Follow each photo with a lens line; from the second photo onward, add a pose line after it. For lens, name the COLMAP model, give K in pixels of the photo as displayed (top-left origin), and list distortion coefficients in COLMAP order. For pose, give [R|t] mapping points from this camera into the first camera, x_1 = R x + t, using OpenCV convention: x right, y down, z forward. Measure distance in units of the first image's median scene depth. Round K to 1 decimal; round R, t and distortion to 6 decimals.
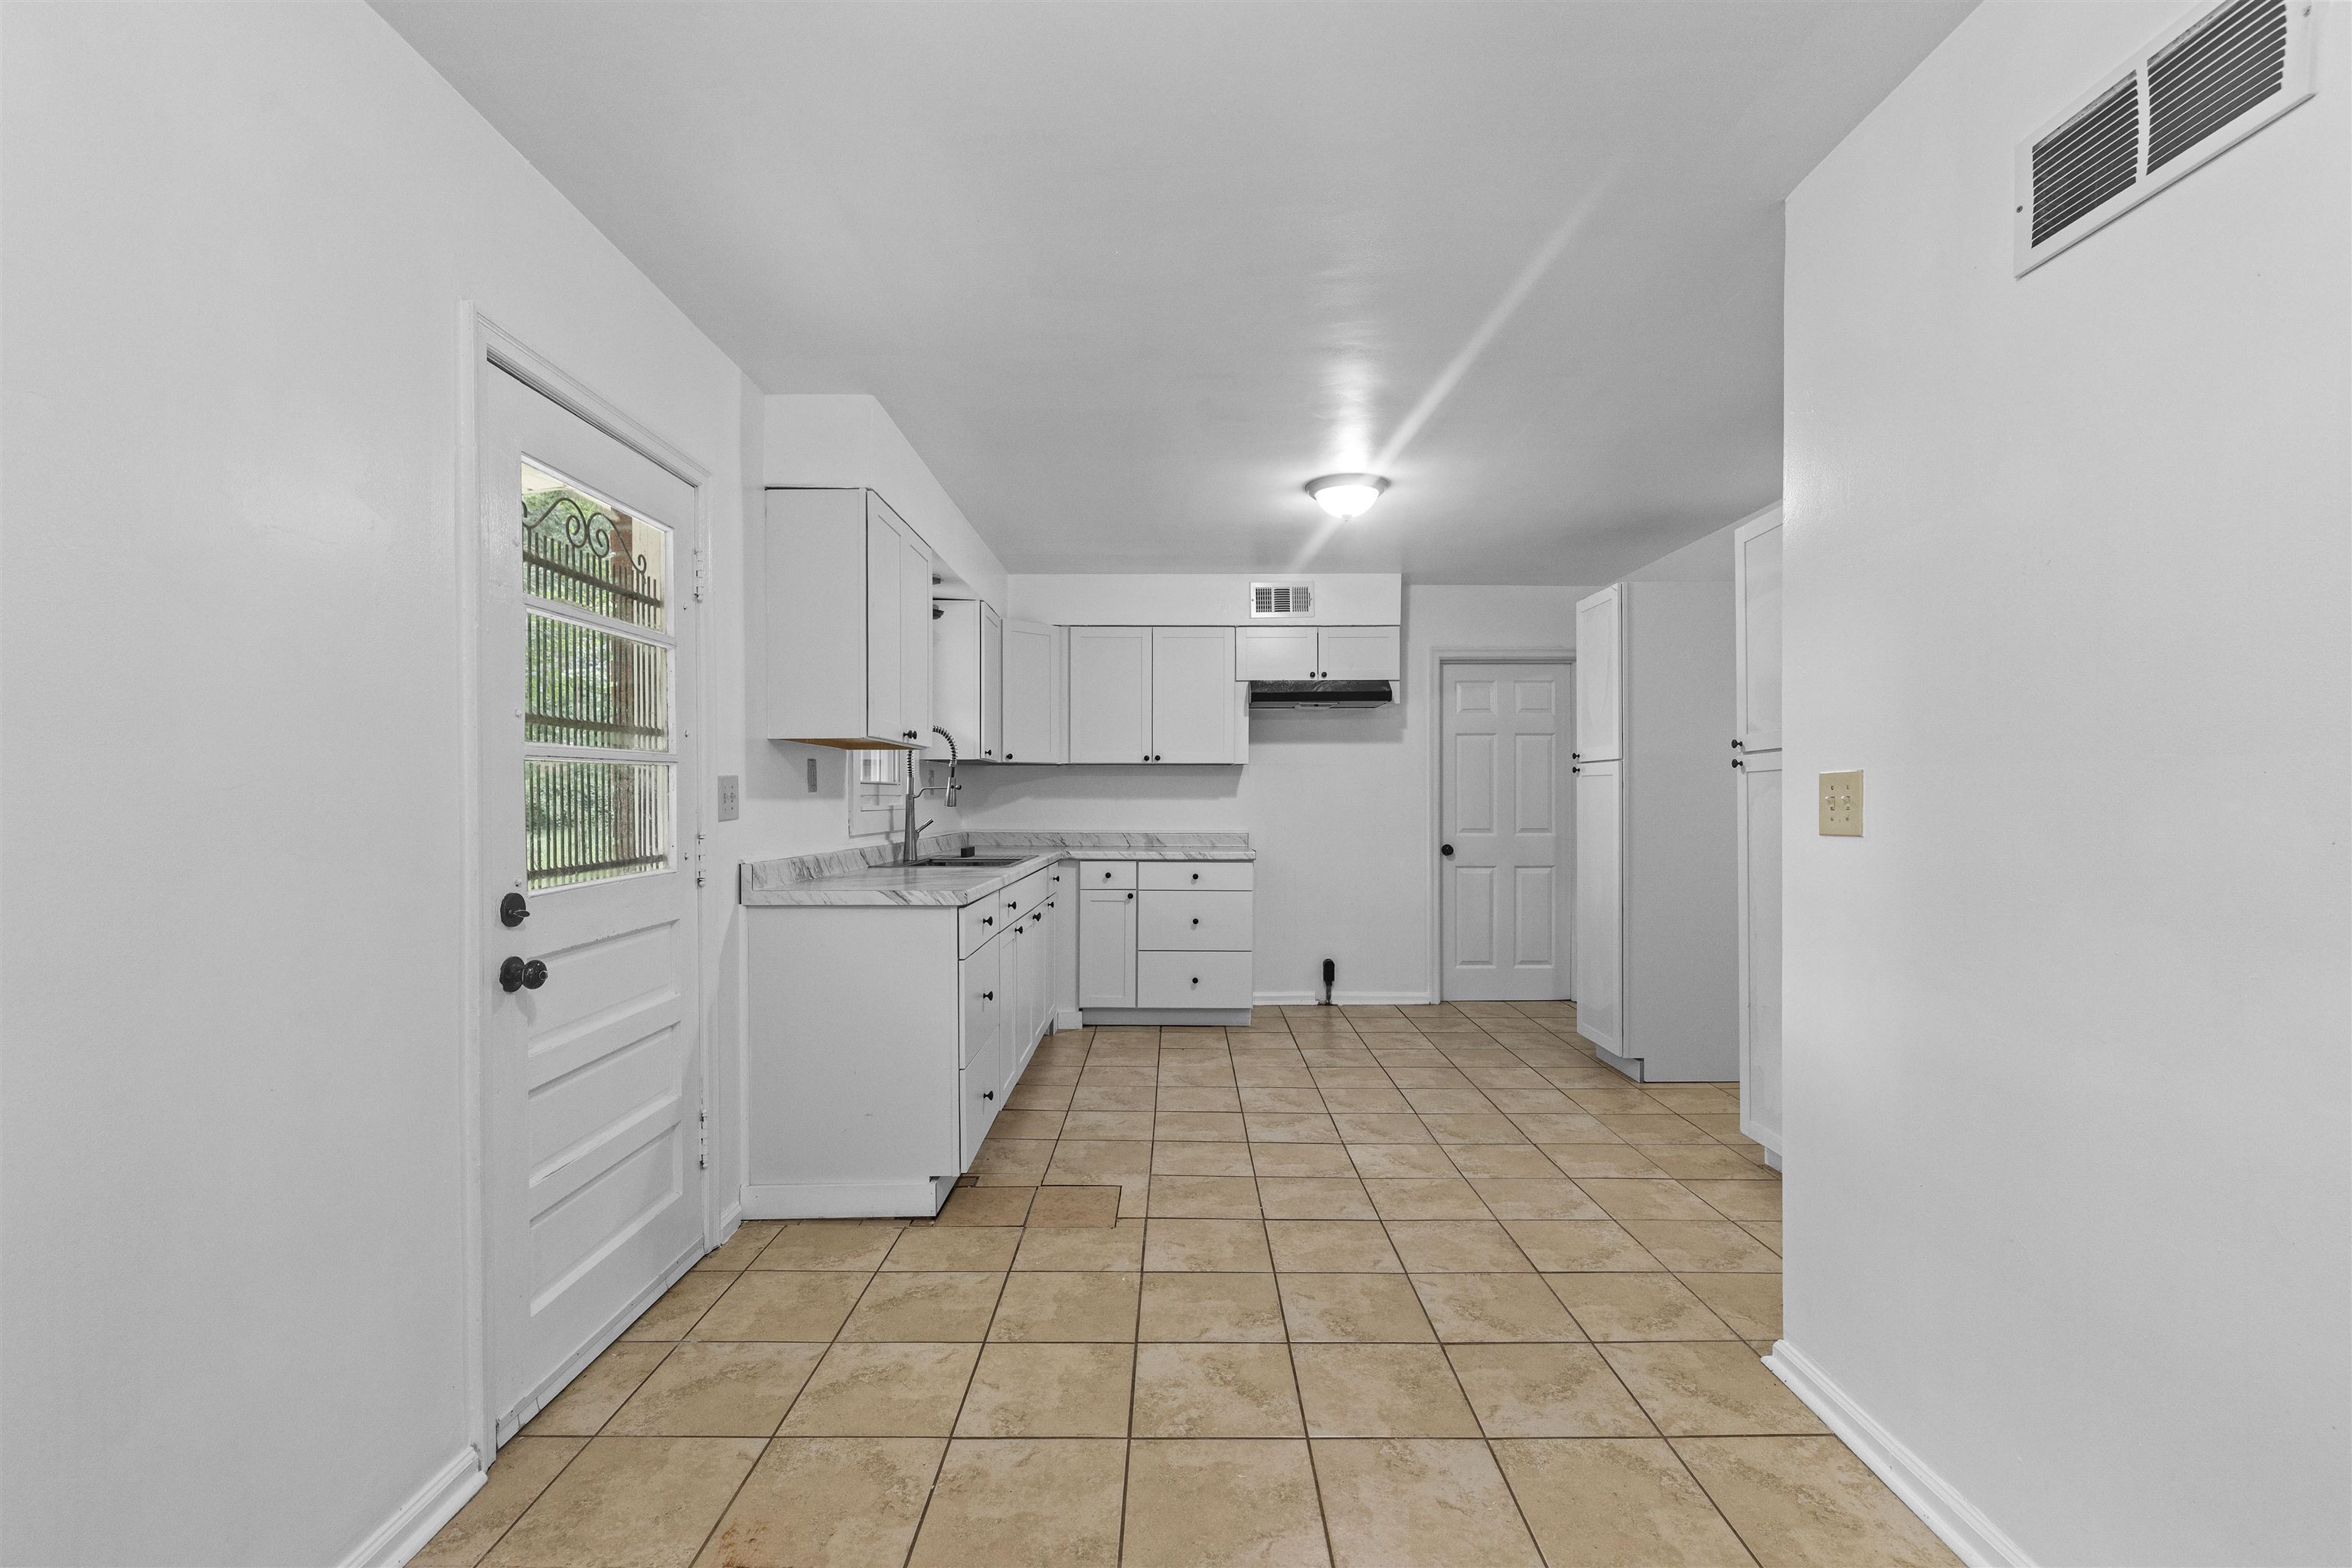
lens RADIAL K [[1034.2, 0, 1180.2], [0, 1034.2, 786.6], [0, 0, 1]] dist [-0.000532, 0.000093]
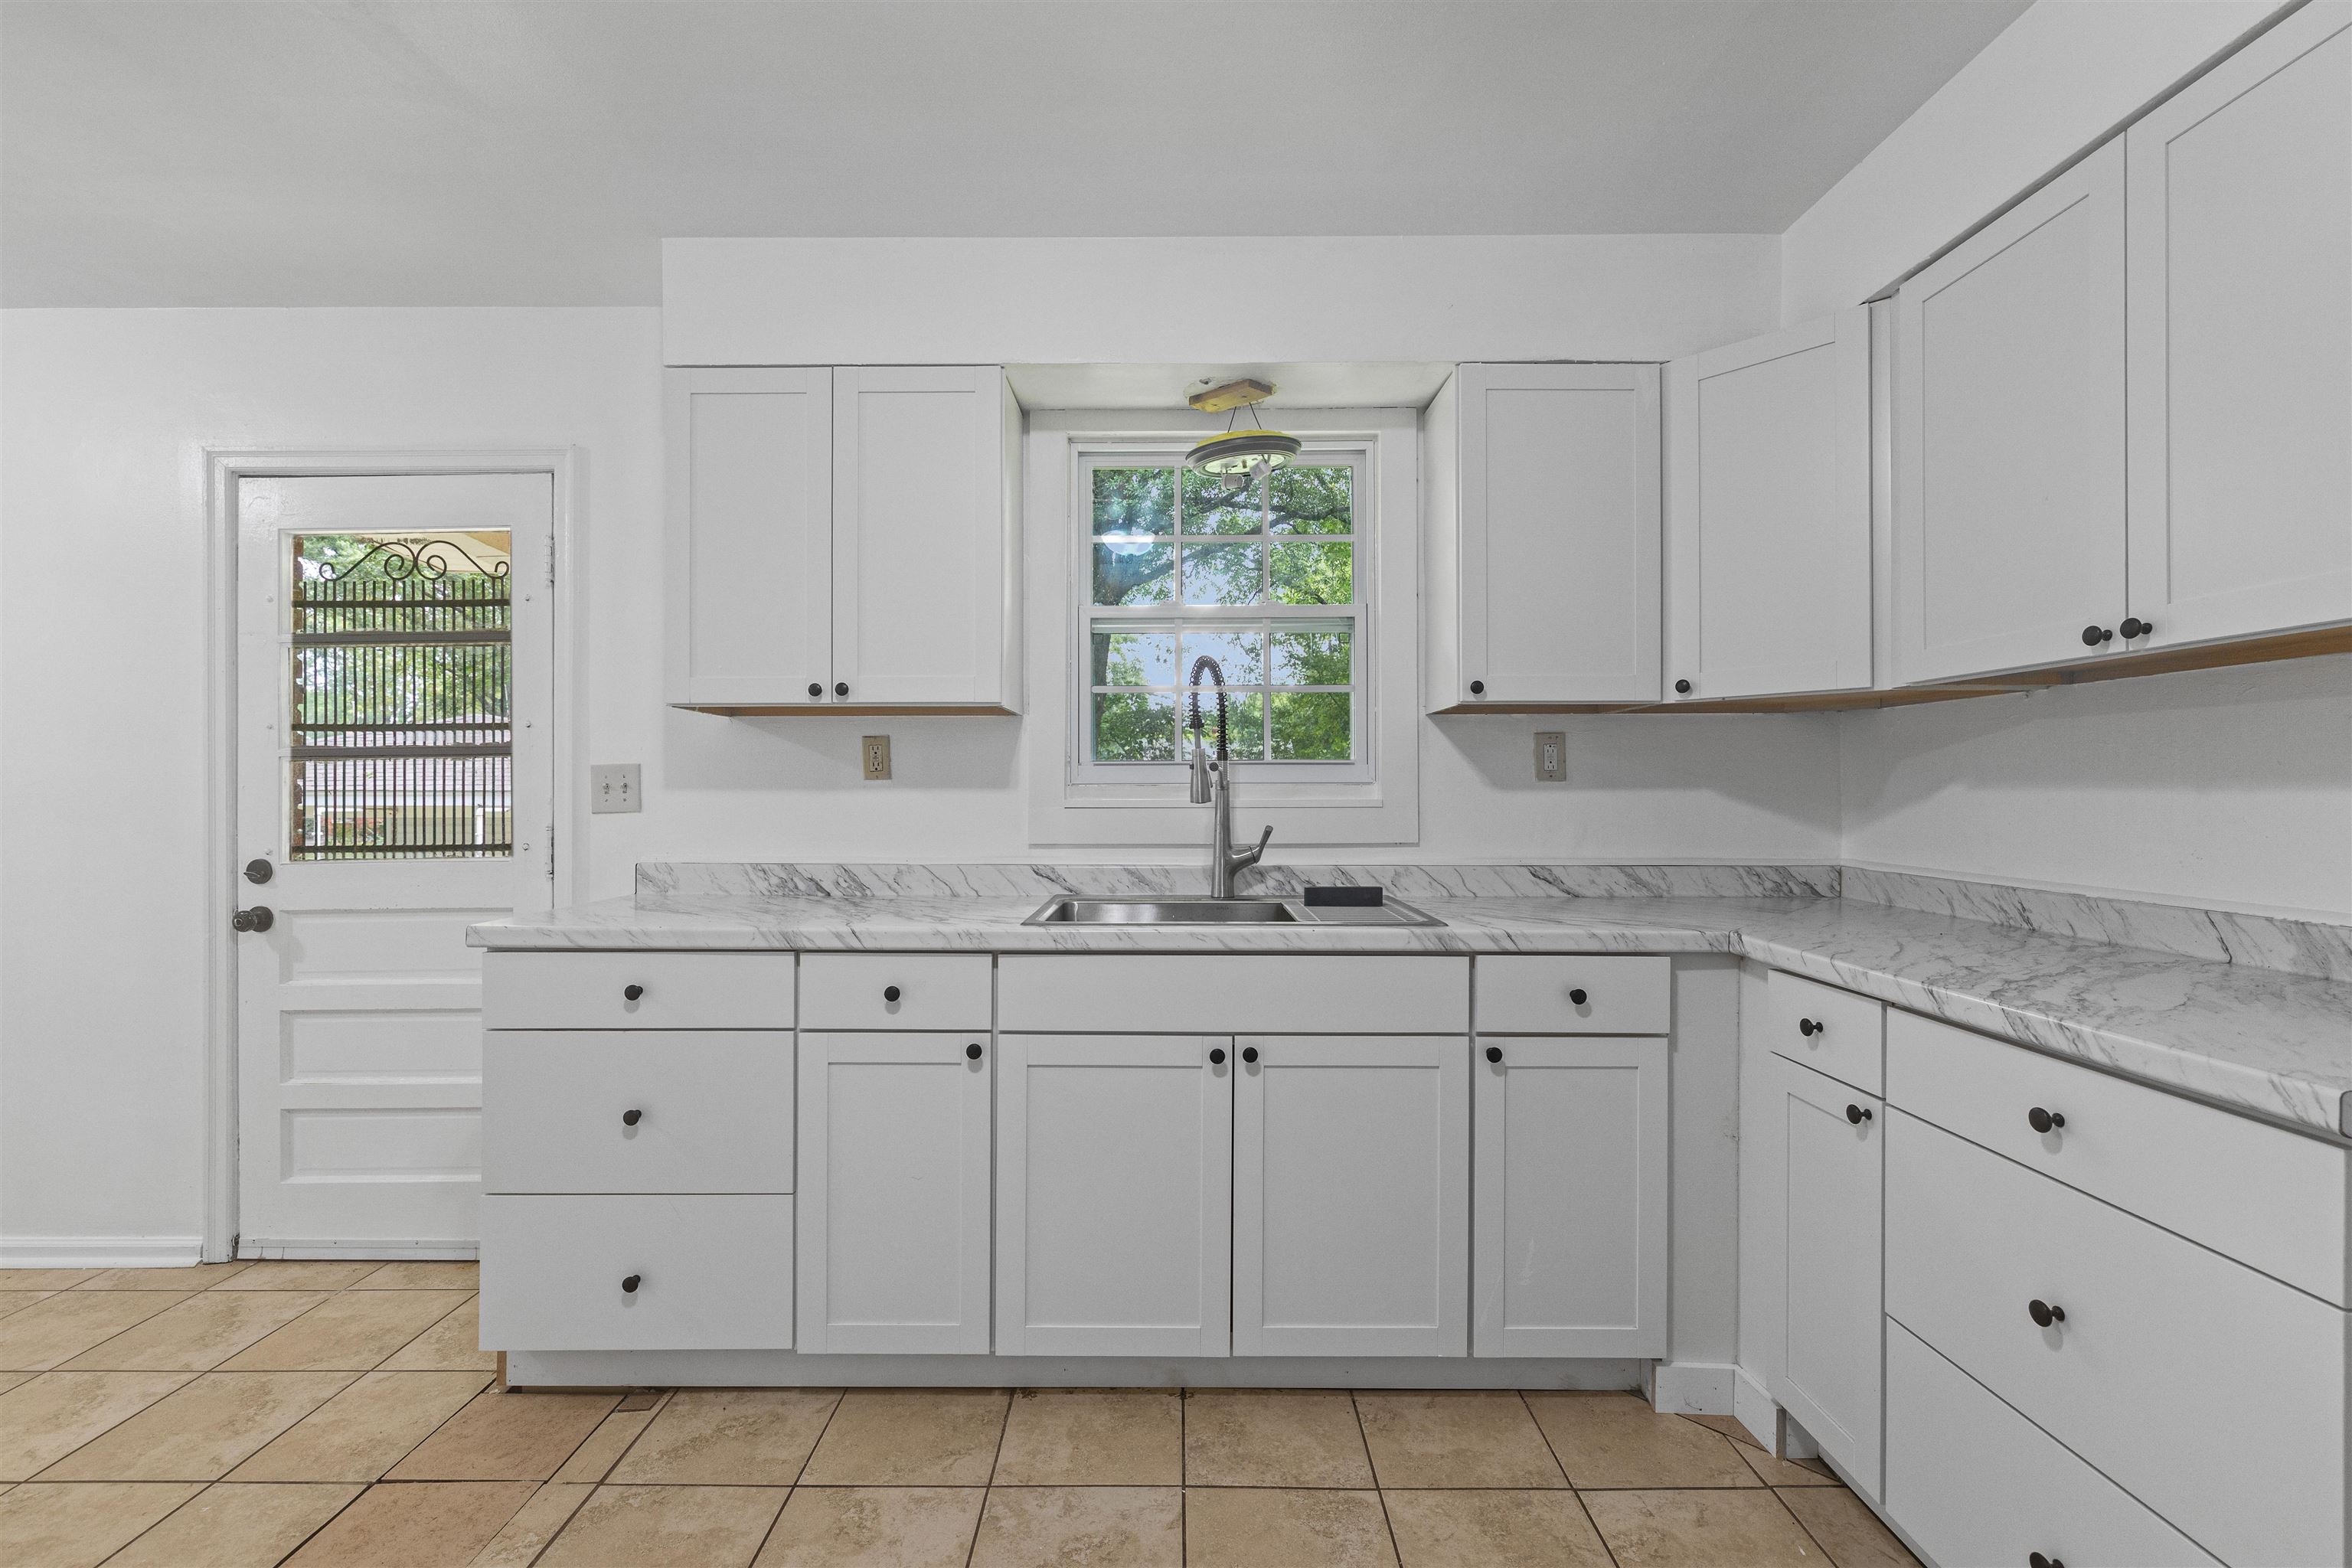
lens RADIAL K [[1015.9, 0, 1168.1], [0, 1015.9, 784.0], [0, 0, 1]] dist [0.000708, 0.000300]
pose [[-0.013410, -0.010188, -0.999858, 0.432038], [0.011392, 0.999882, -0.010341, 0.020391], [0.999845, -0.011529, -0.013292, 1.415314]]
